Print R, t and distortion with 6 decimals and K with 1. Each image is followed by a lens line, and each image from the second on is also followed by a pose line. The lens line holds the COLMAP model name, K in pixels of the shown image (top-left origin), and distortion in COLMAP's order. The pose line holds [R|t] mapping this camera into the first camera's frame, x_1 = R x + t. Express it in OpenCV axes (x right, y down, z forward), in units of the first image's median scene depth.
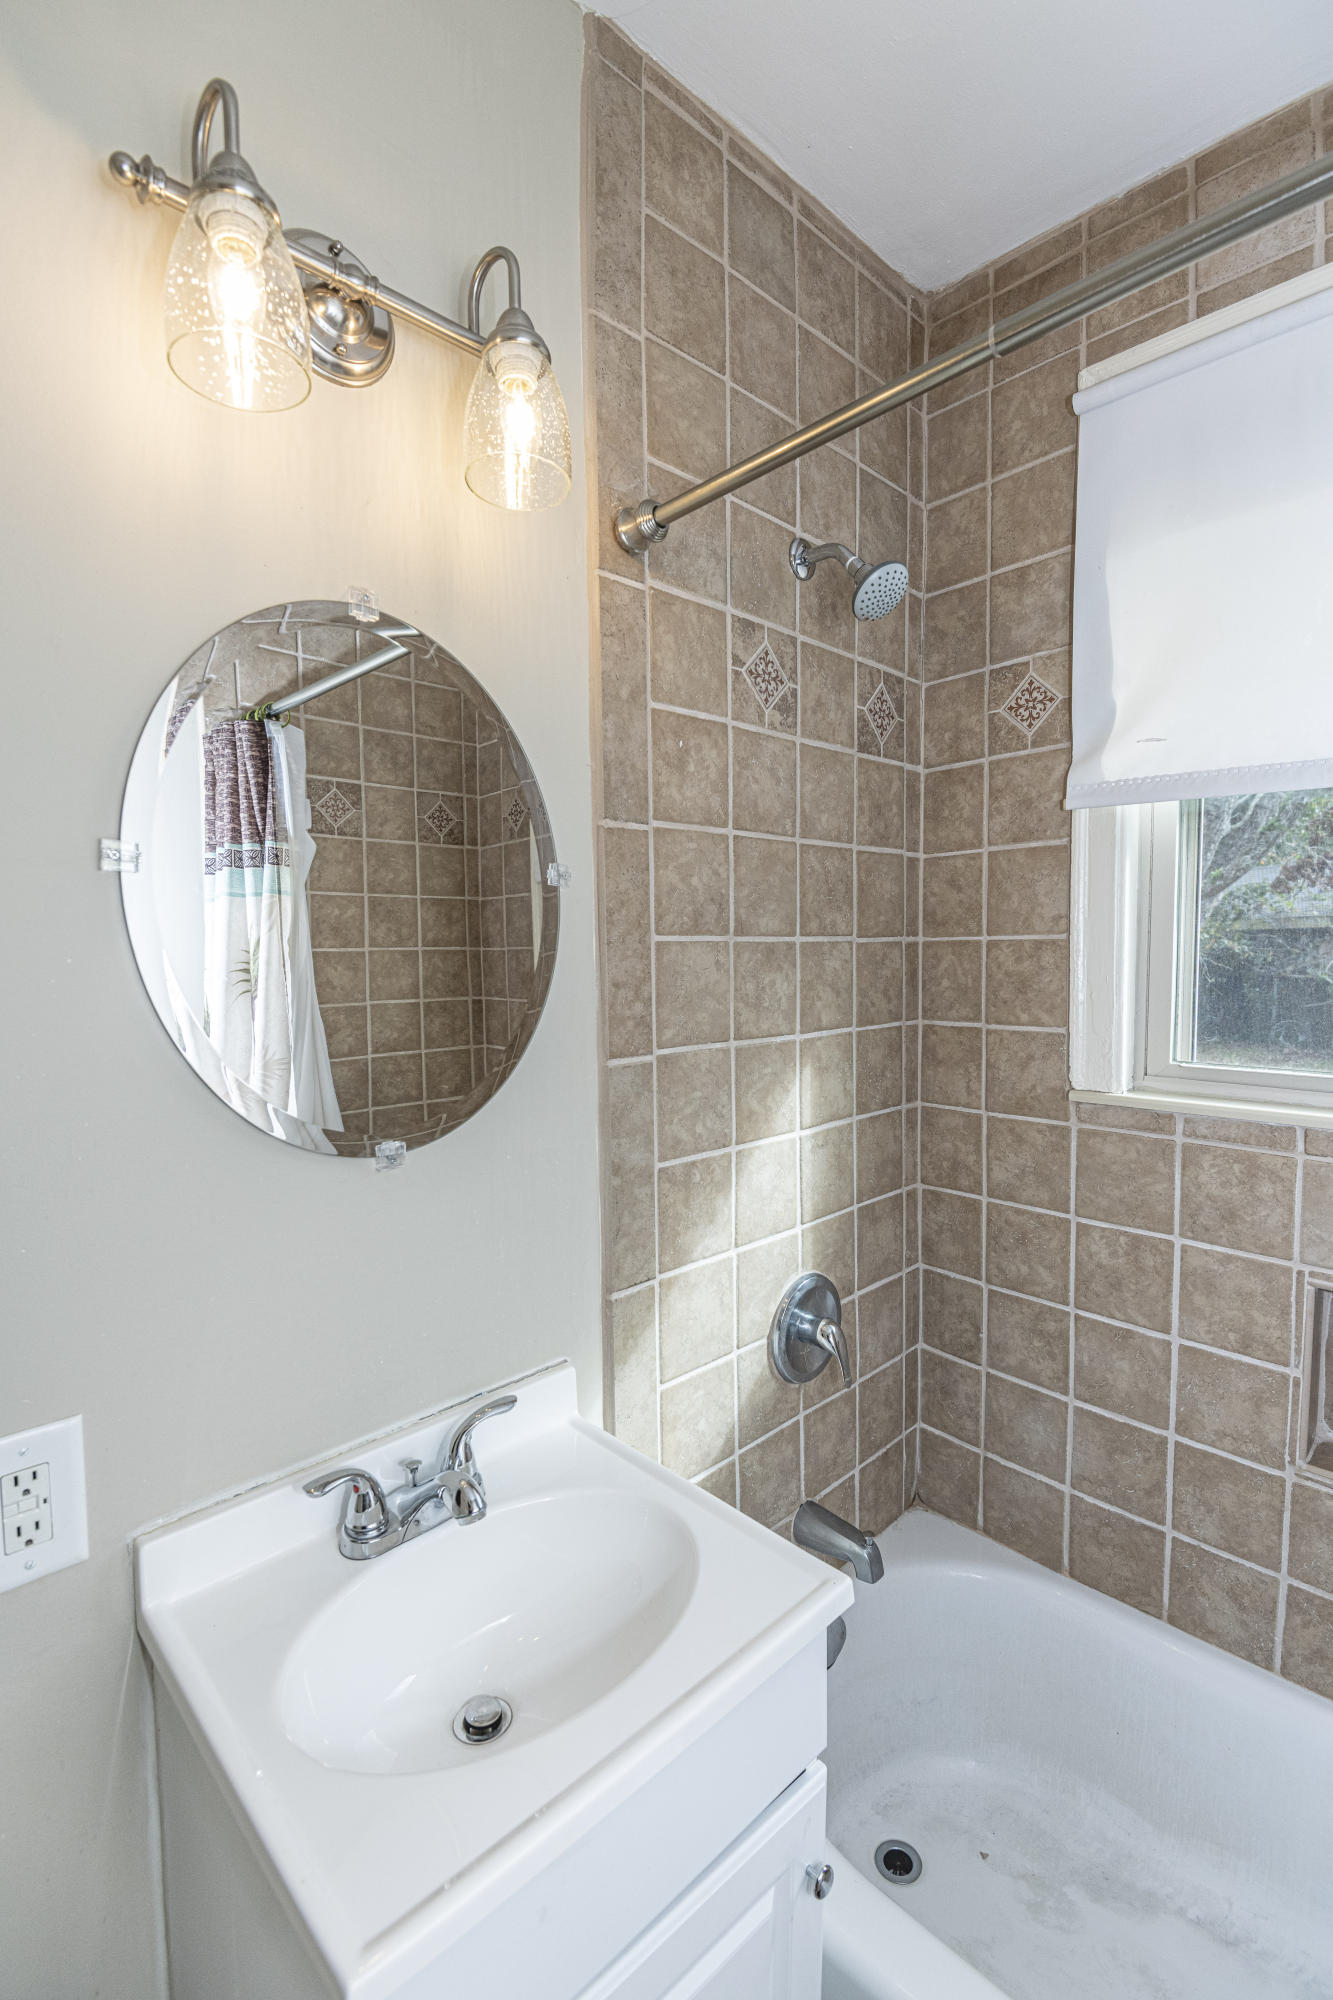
lens RADIAL K [[900.9, 0, 672.5], [0, 900.9, 1004.7], [0, 0, 1]] dist [0.037072, -0.035798]
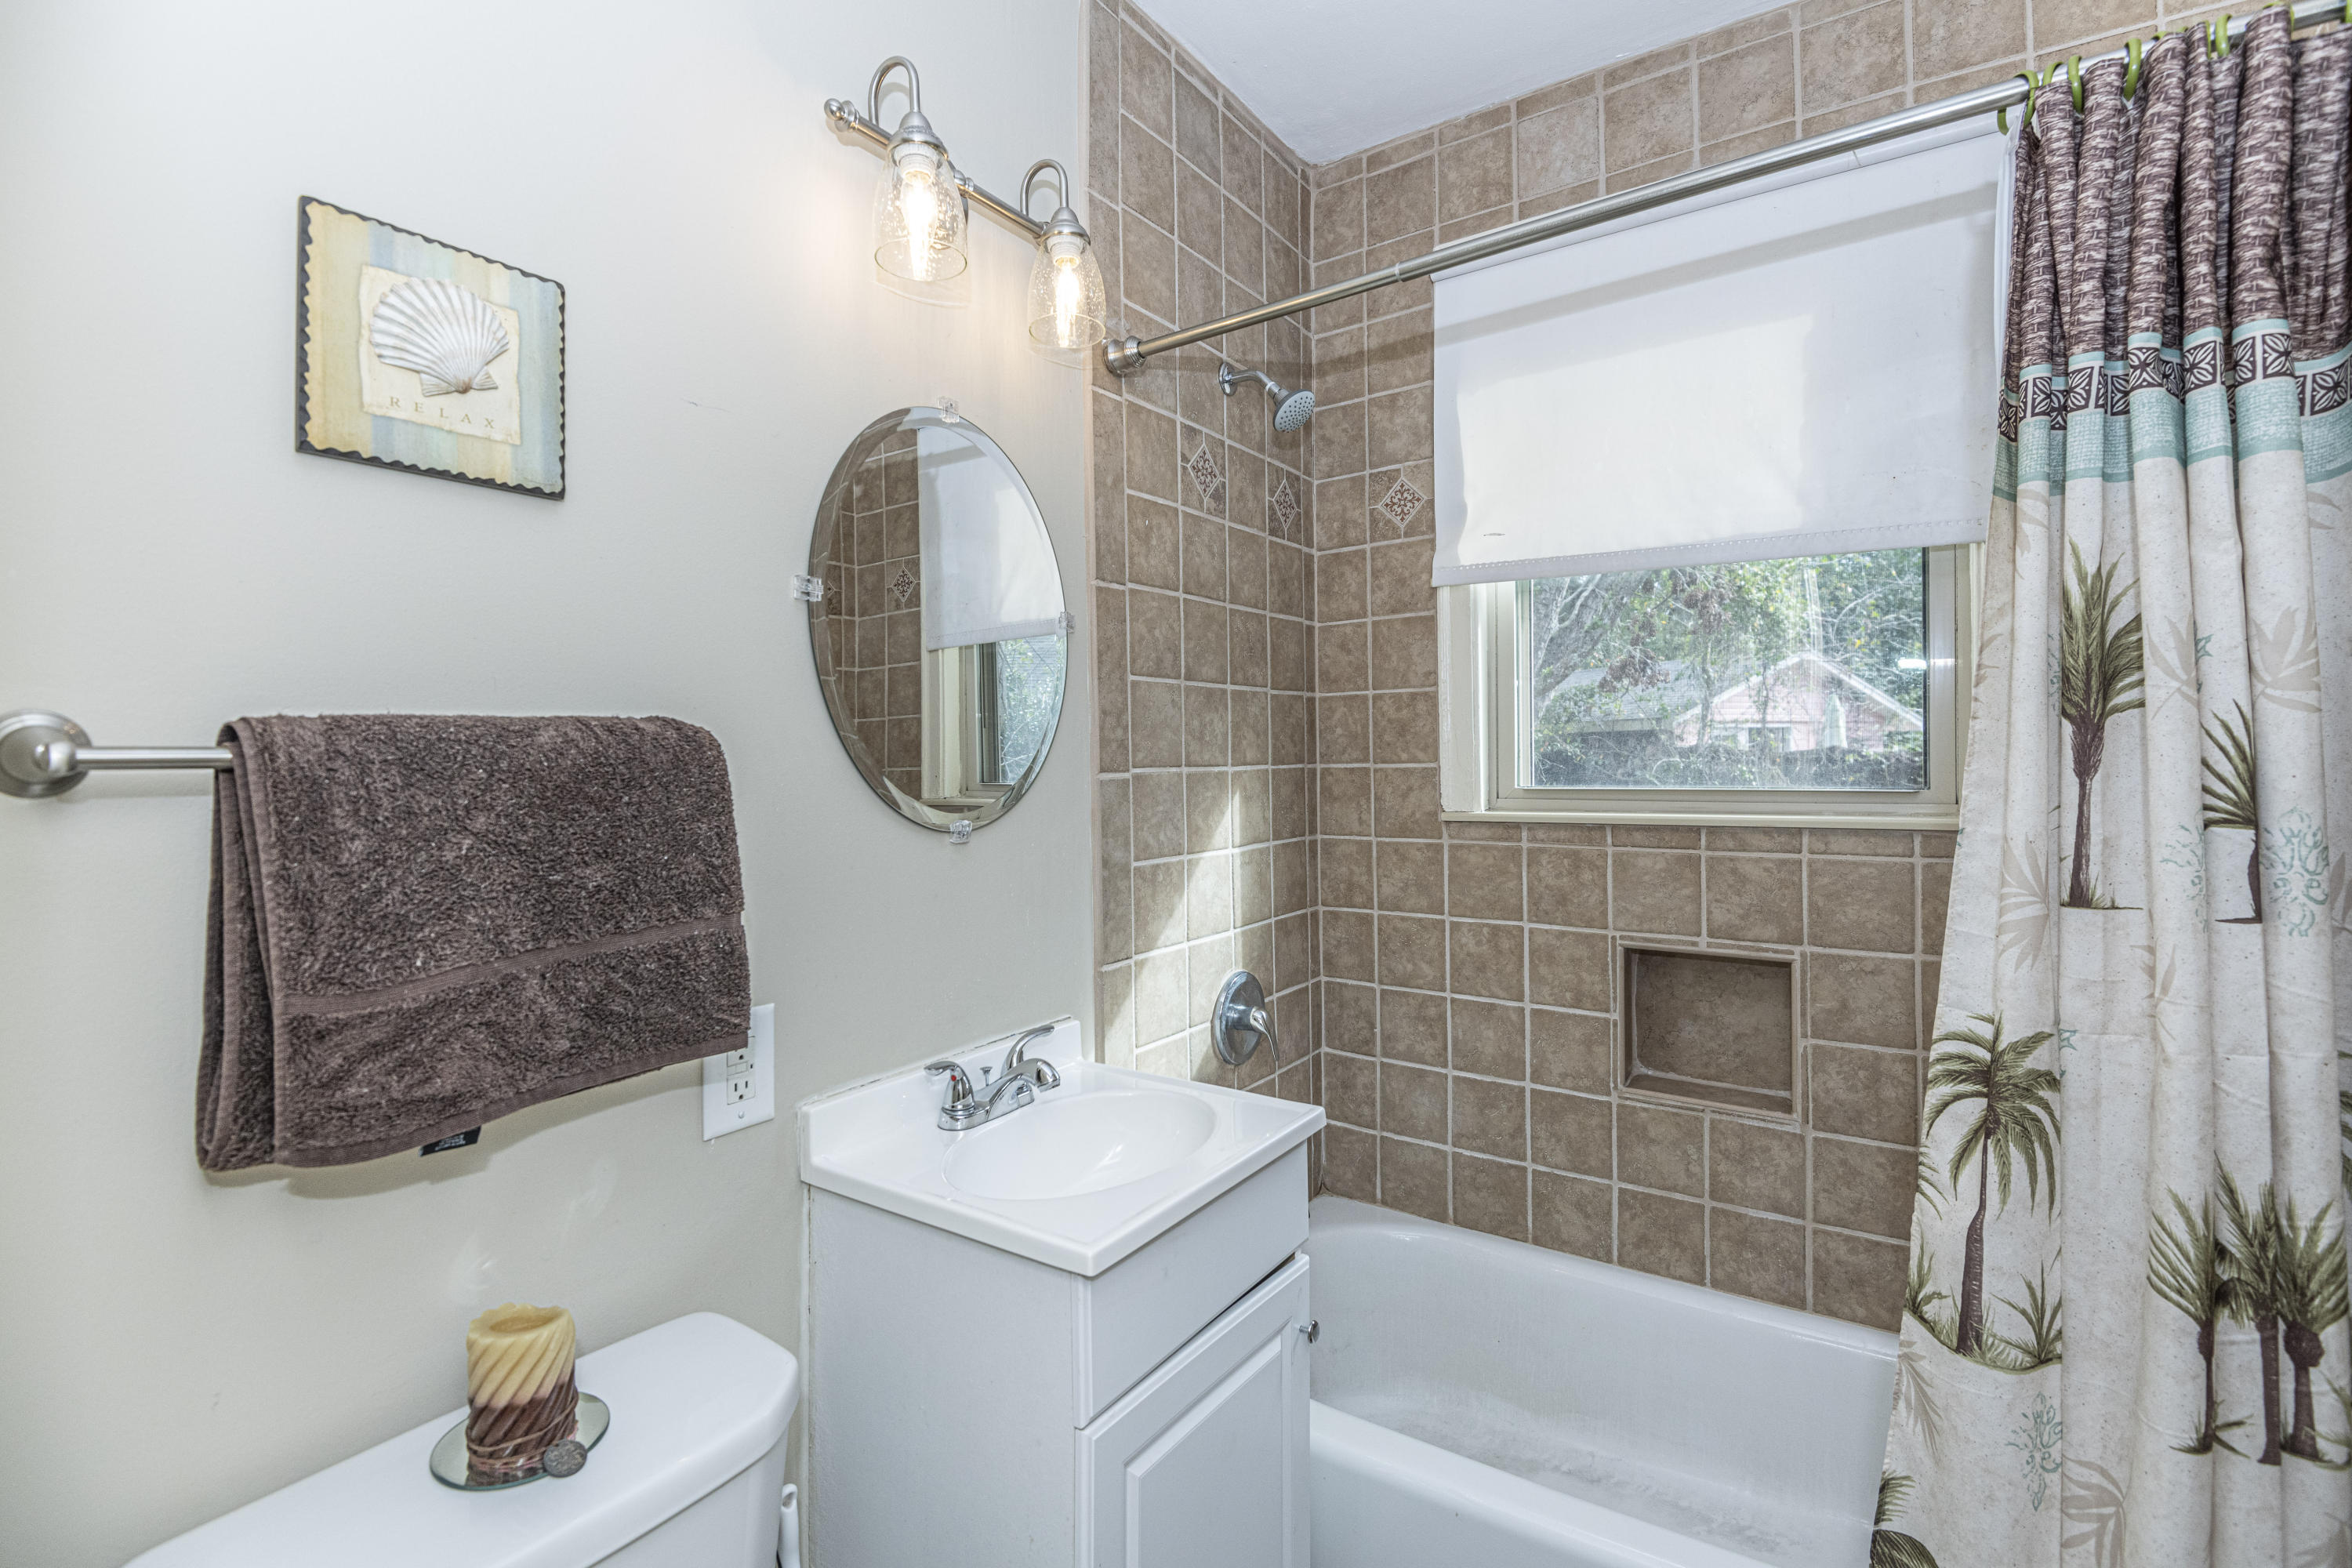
lens RADIAL K [[1057.4, 0, 1168.2], [0, 1057.4, 765.5], [0, 0, 1]] dist [0.043395, -0.037241]
pose [[0.981537, -0.004625, 0.191216, -0.205170], [0.015695, 0.998284, -0.056417, 0.107631], [-0.190627, 0.058377, 0.979925, -0.350395]]
